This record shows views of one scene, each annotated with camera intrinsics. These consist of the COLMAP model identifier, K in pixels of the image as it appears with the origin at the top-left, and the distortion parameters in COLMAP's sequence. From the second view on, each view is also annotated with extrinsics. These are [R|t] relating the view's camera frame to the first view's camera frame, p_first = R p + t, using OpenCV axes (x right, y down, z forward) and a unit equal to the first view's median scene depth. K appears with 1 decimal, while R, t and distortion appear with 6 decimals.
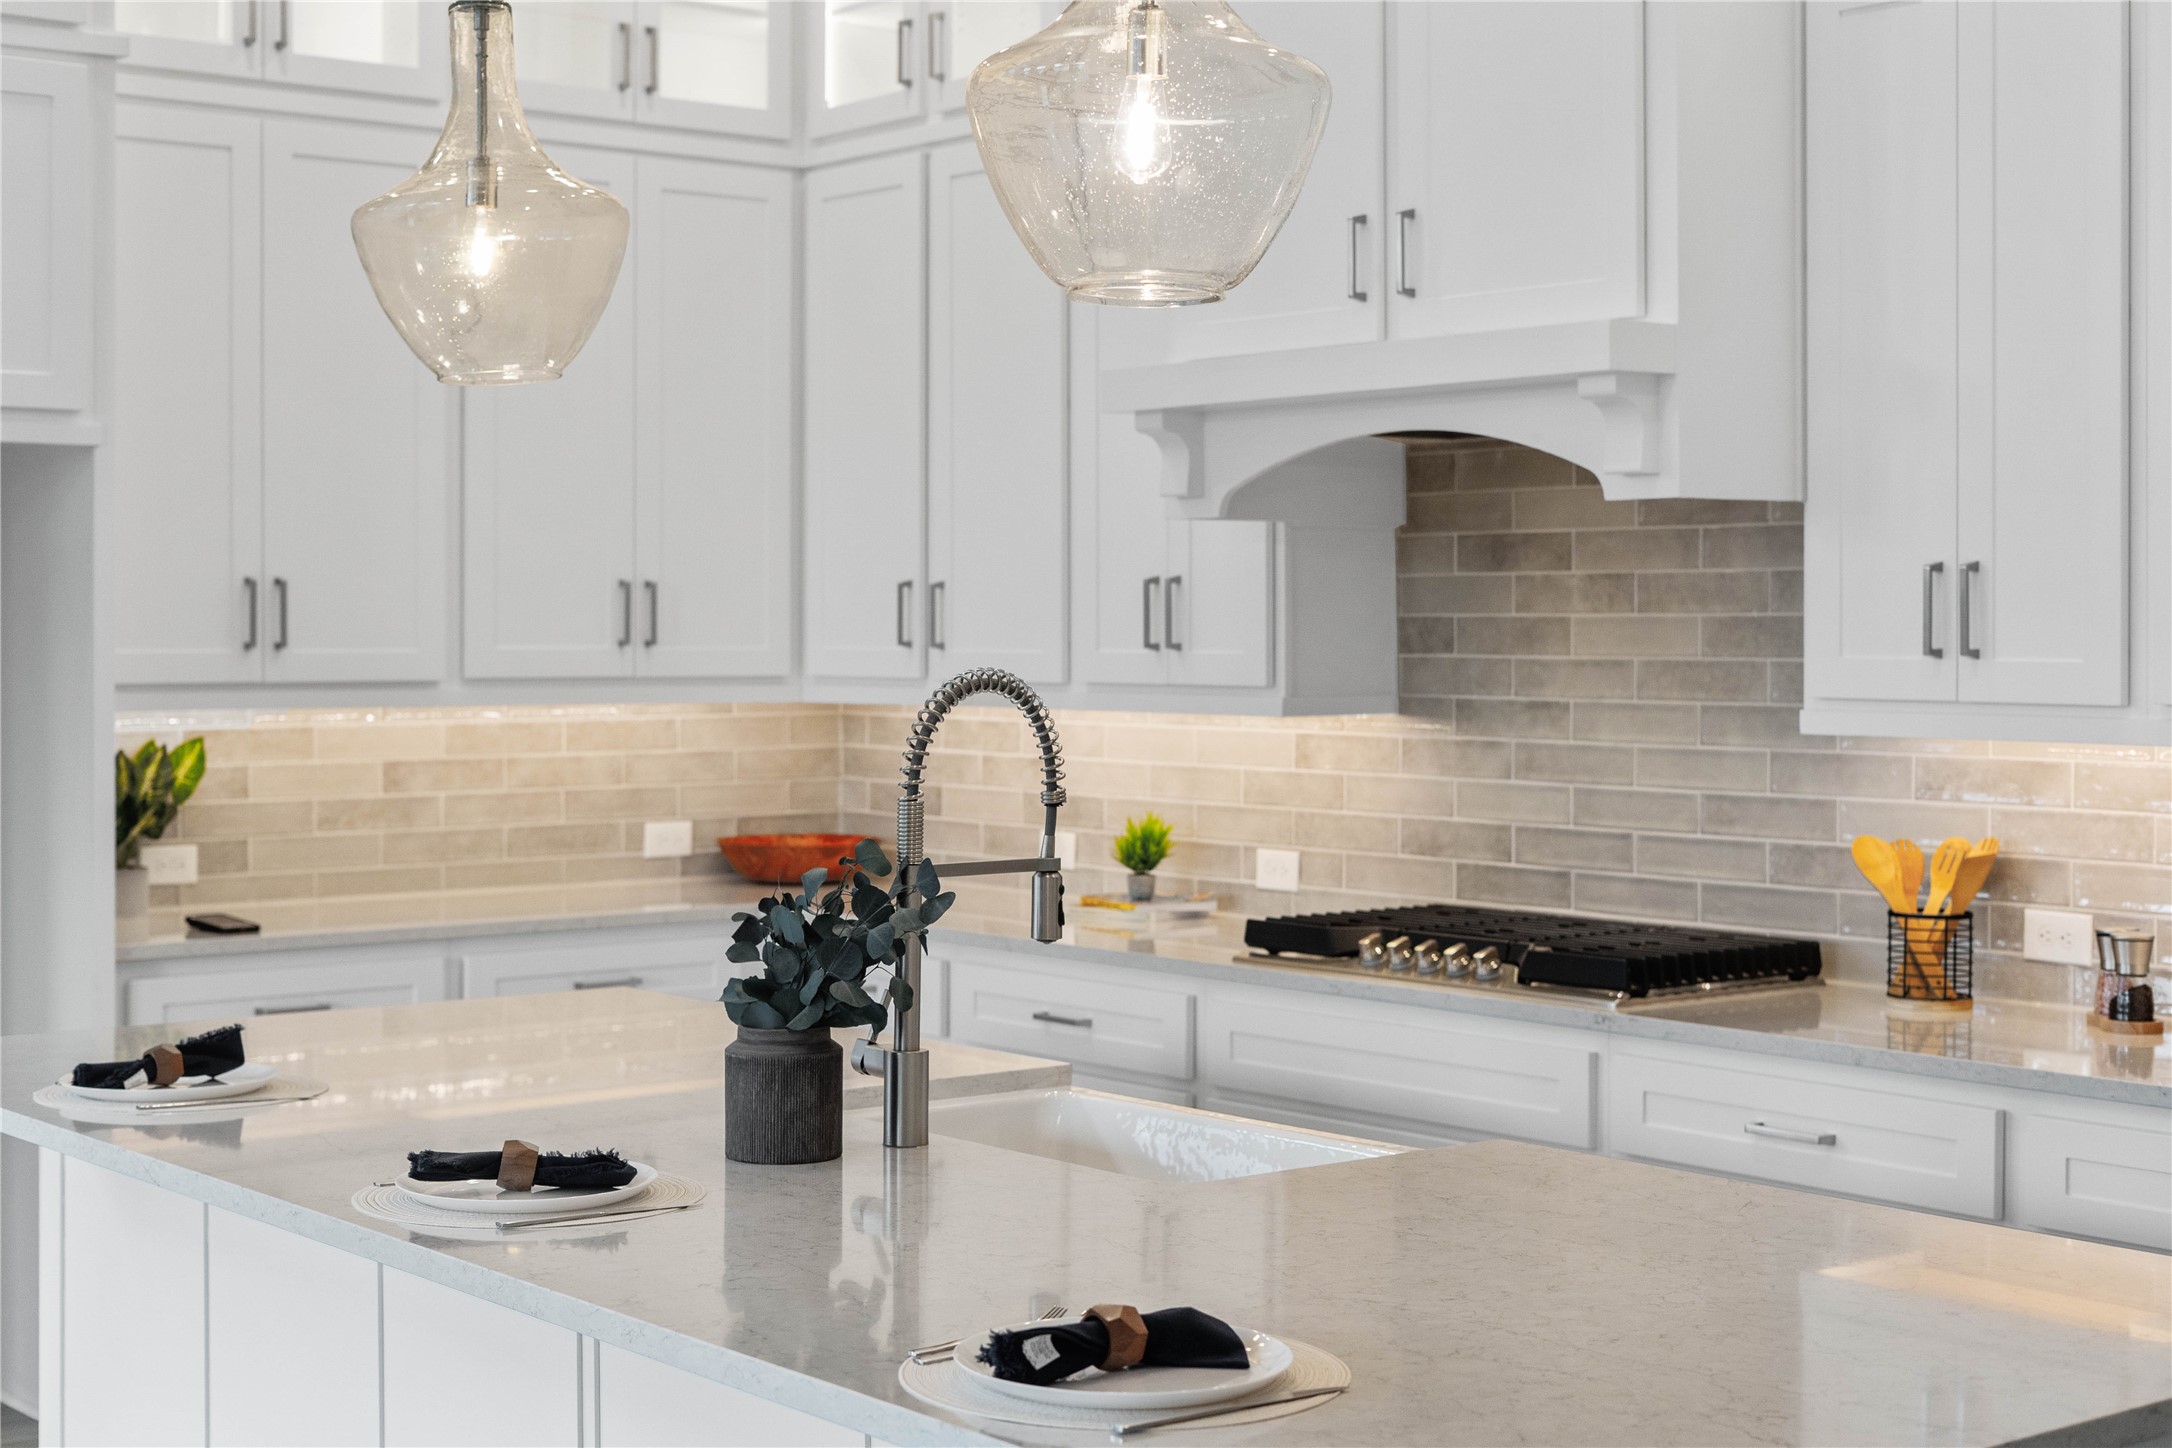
lens RADIAL K [[3154.3, 0, 1150.9], [0, 3154.3, 652.6], [0, 0, 1]] dist [0.040676, 0.020737]
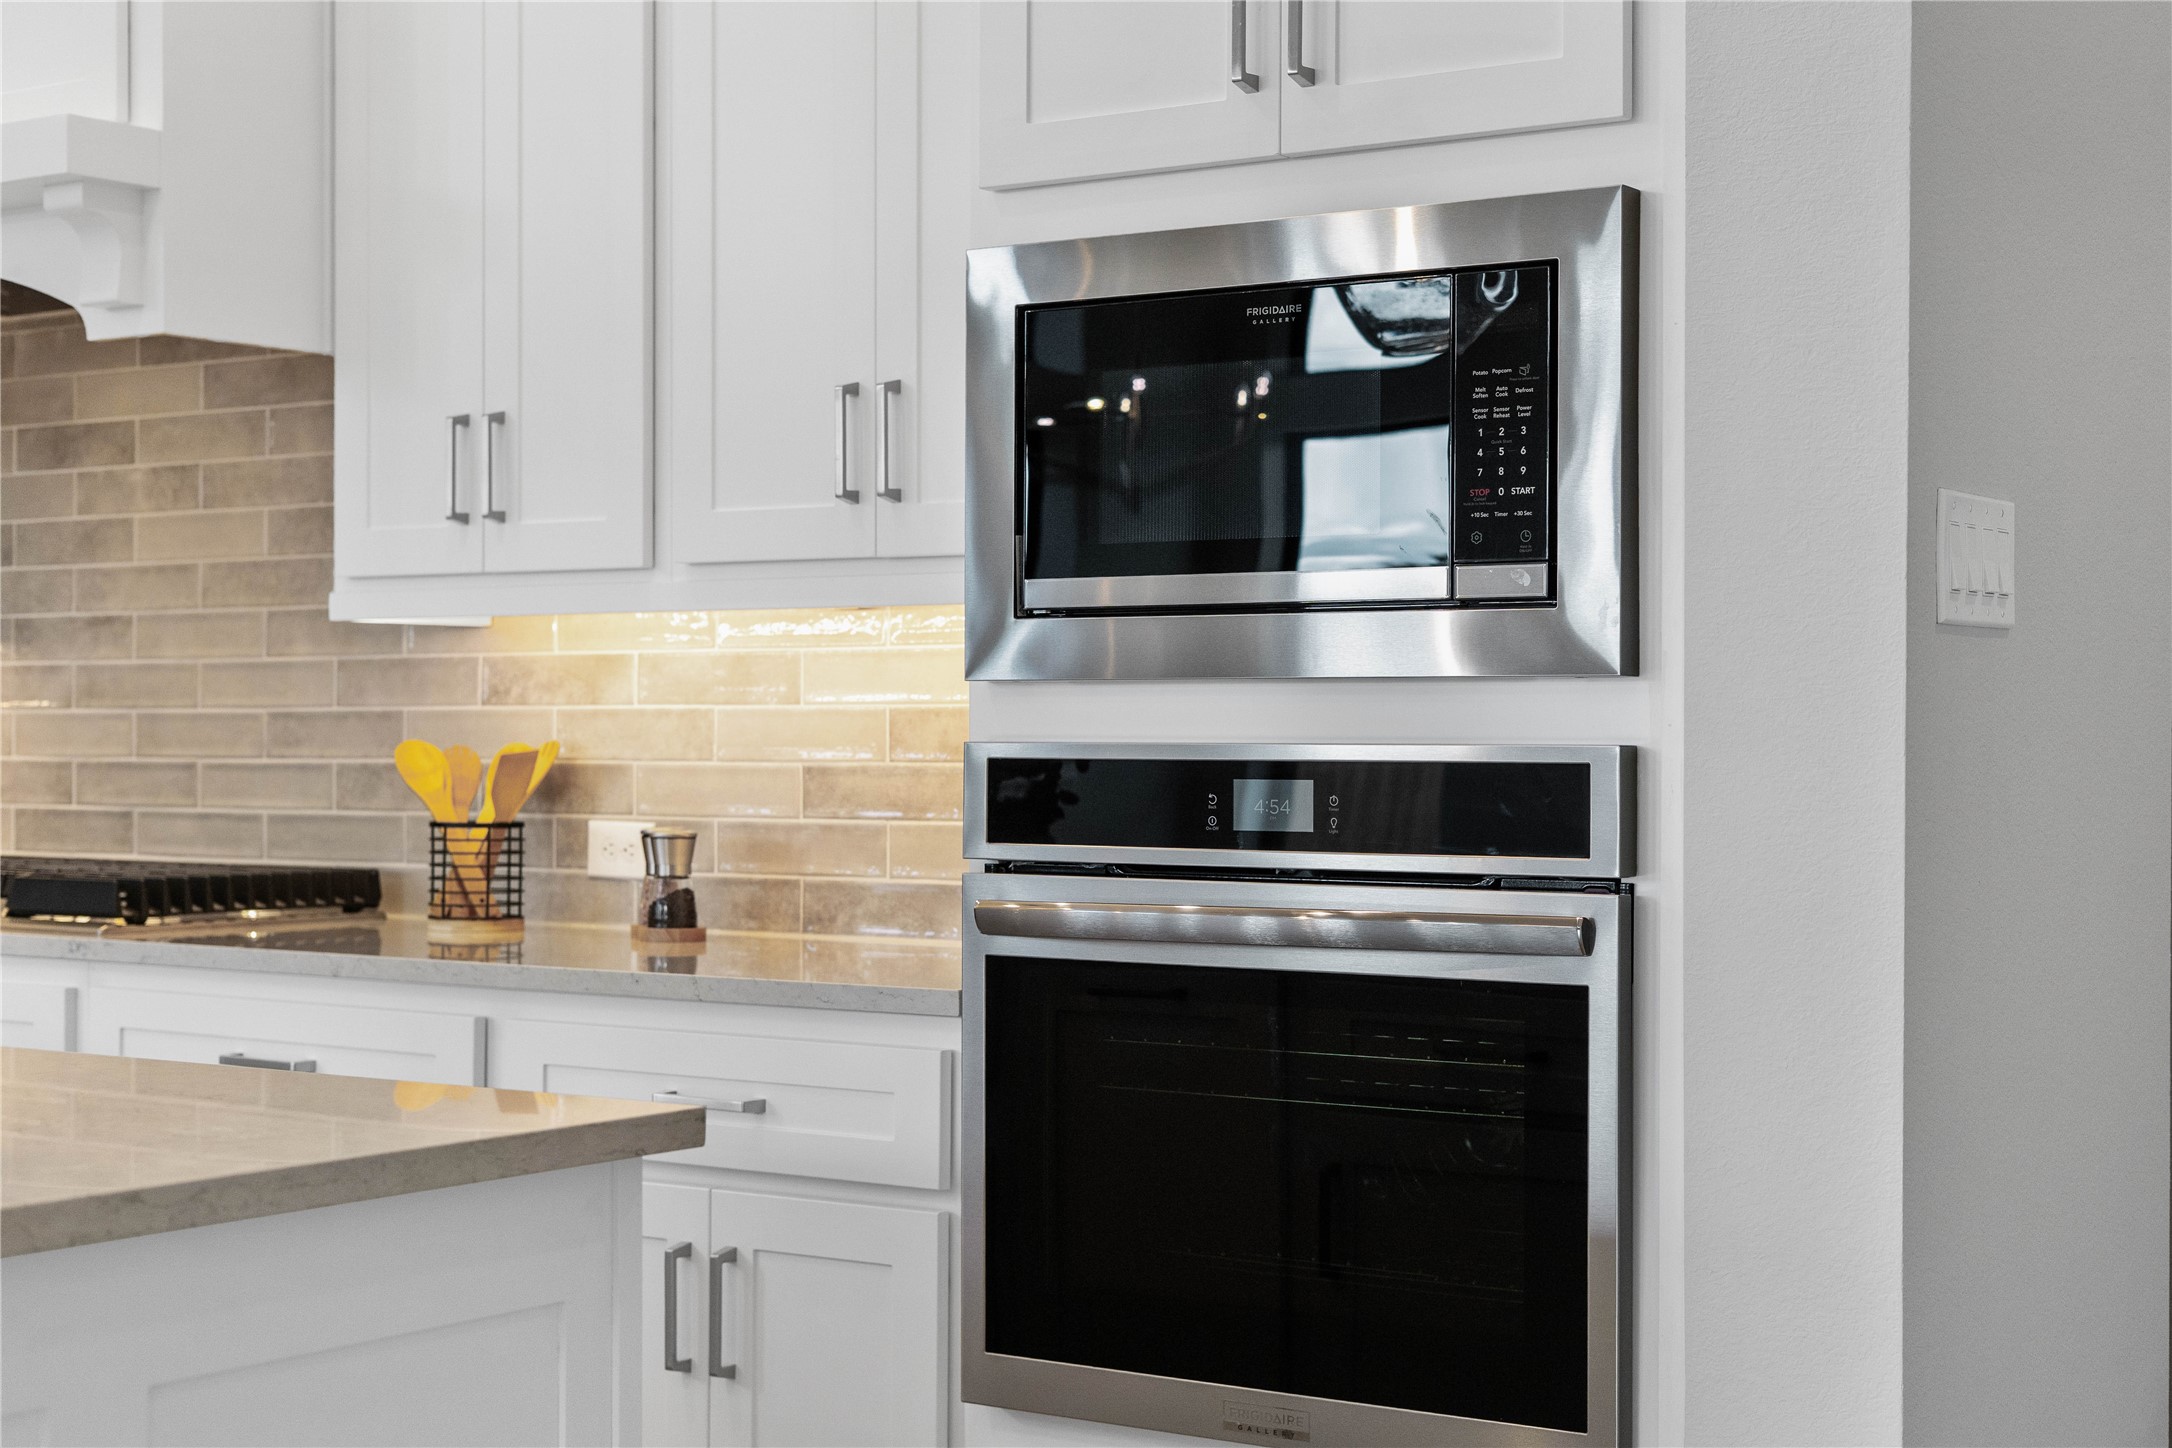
lens RADIAL K [[3196.4, 0, 1086.0], [0, 3196.4, 724.0], [0, 0, 1]] dist [-0.019766, -0.065572]
pose [[0.957828, 0.001429, 0.287337, 0.136526], [0.001866, 0.999936, -0.011195, 0.057847], [-0.287335, 0.011259, 0.957764, 0.087099]]
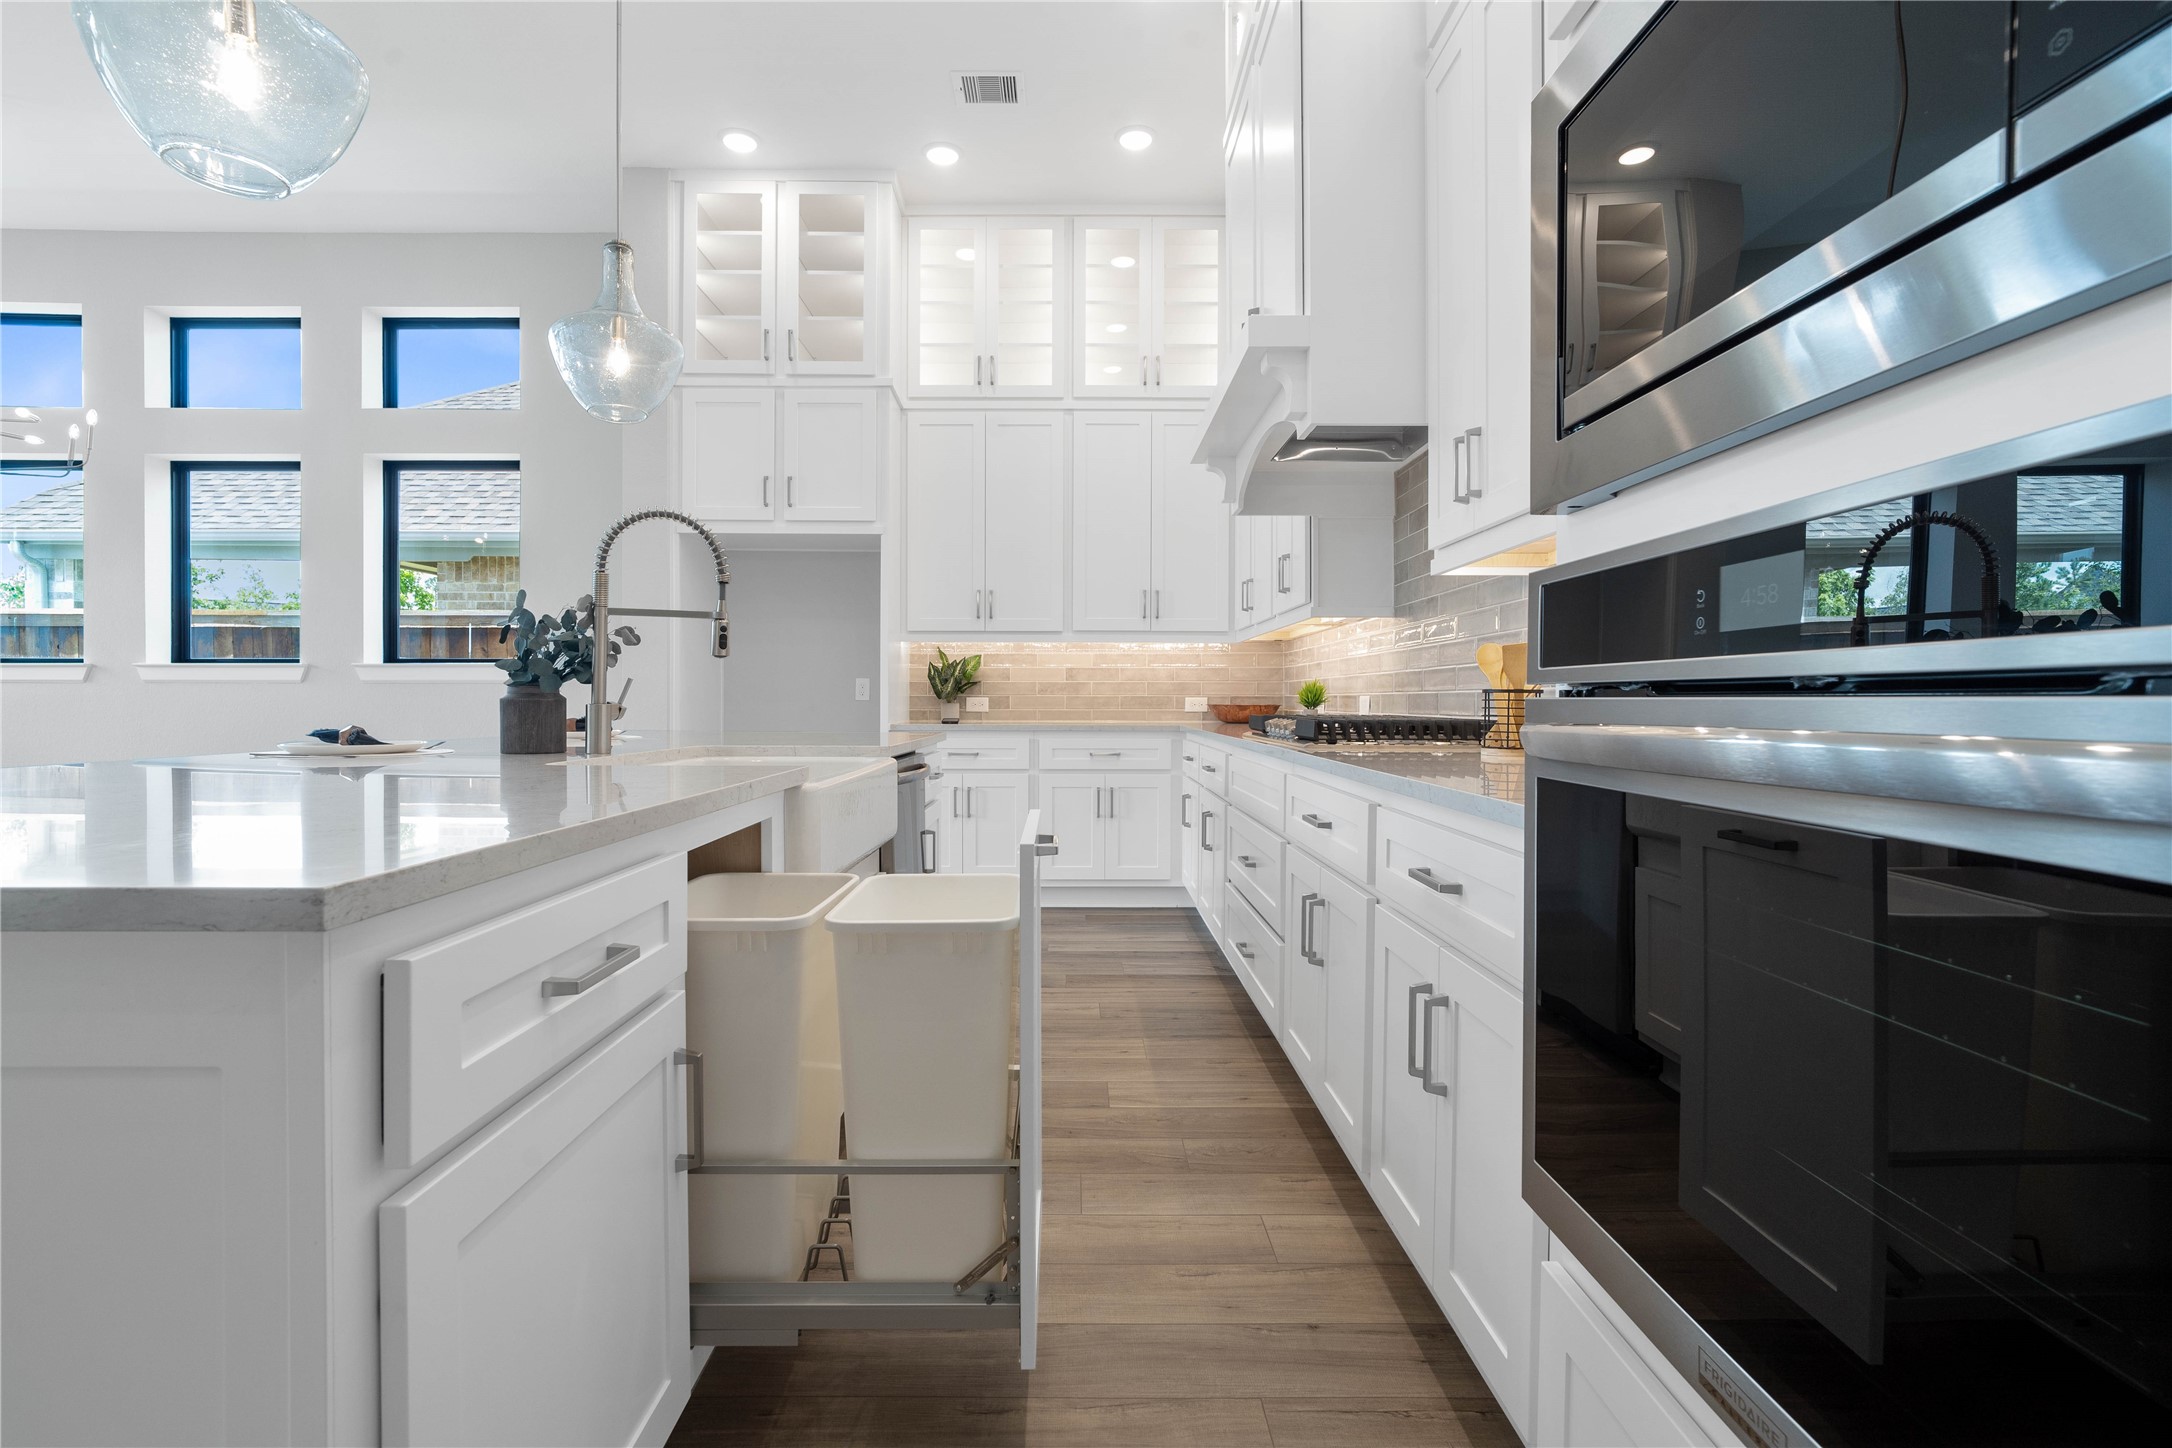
lens RADIAL K [[1017.3, 0, 1086.0], [0, 1017.3, 724.0], [0, 0, 1]] dist [-0.001764, -0.000317]
pose [[0.779069, 0.012991, -0.626803, 0.344292], [-0.004269, 0.999872, 0.015417, 0.081346], [0.626923, -0.009335, 0.779025, 0.456280]]
